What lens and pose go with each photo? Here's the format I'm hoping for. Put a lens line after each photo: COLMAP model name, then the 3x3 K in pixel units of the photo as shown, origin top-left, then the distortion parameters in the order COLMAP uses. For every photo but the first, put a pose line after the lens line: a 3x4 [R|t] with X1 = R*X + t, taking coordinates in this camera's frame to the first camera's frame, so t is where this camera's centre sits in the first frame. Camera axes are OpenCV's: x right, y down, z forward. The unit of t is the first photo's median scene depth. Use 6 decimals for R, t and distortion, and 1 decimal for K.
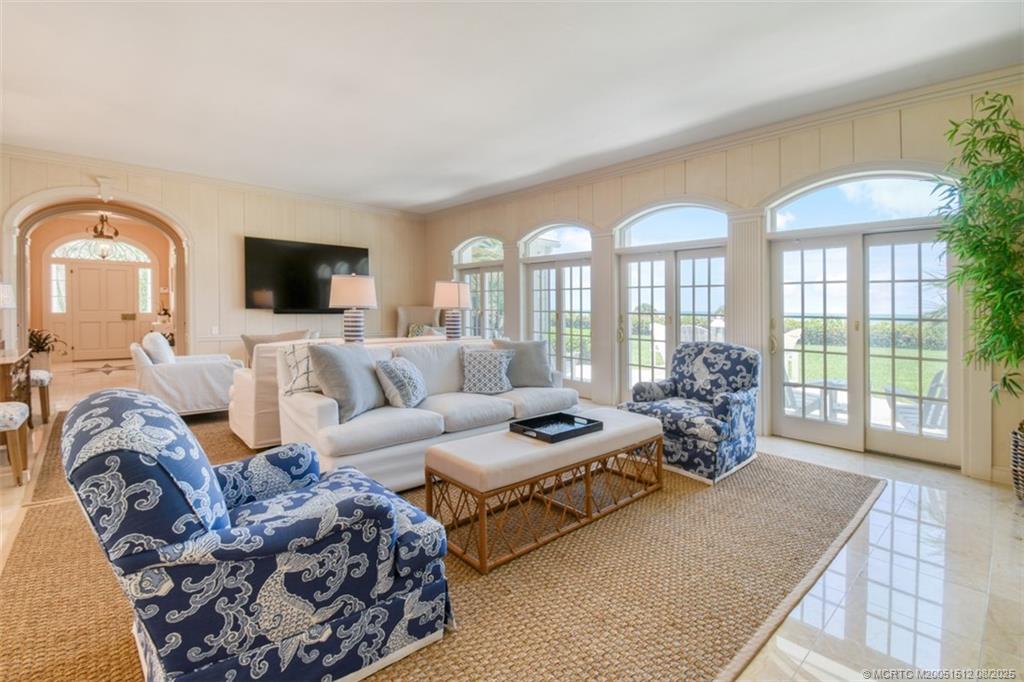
lens RADIAL K [[462.1, 0, 521.0], [0, 462.1, 297.0], [0, 0, 1]] dist [0.004017, -0.000199]
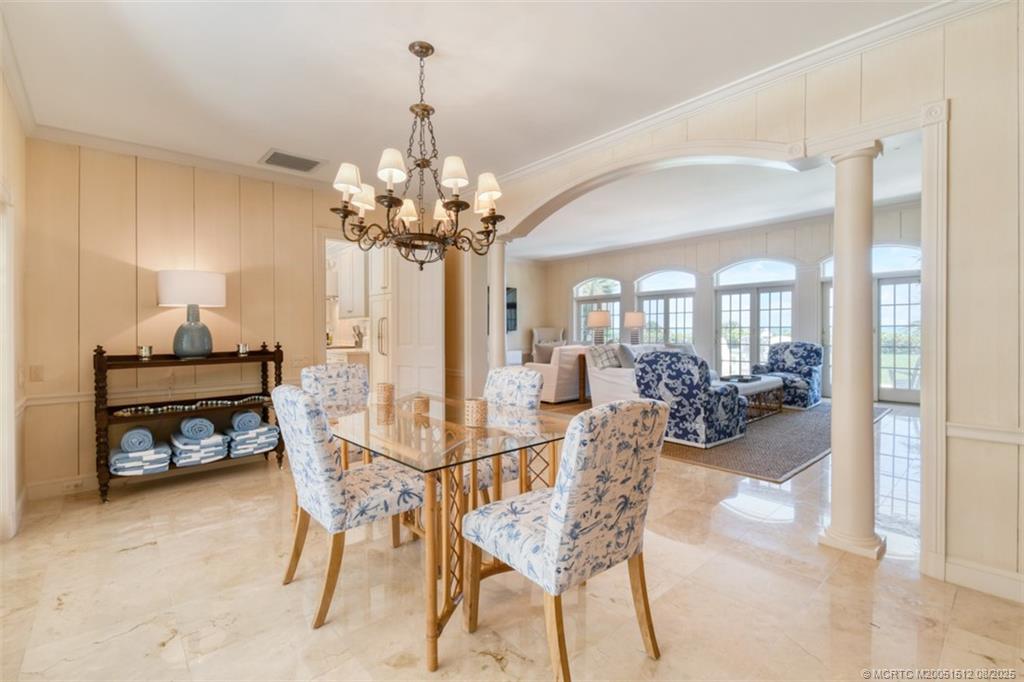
lens RADIAL K [[462.1, 0, 510.9], [0, 462.1, 338.3], [0, 0, 1]] dist [0.004017, -0.000199]
pose [[0.999668, -0.025641, -0.002511, -0.682366], [0.025721, 0.998878, 0.039759, -0.014938], [0.001488, -0.039810, 0.999206, -0.798234]]
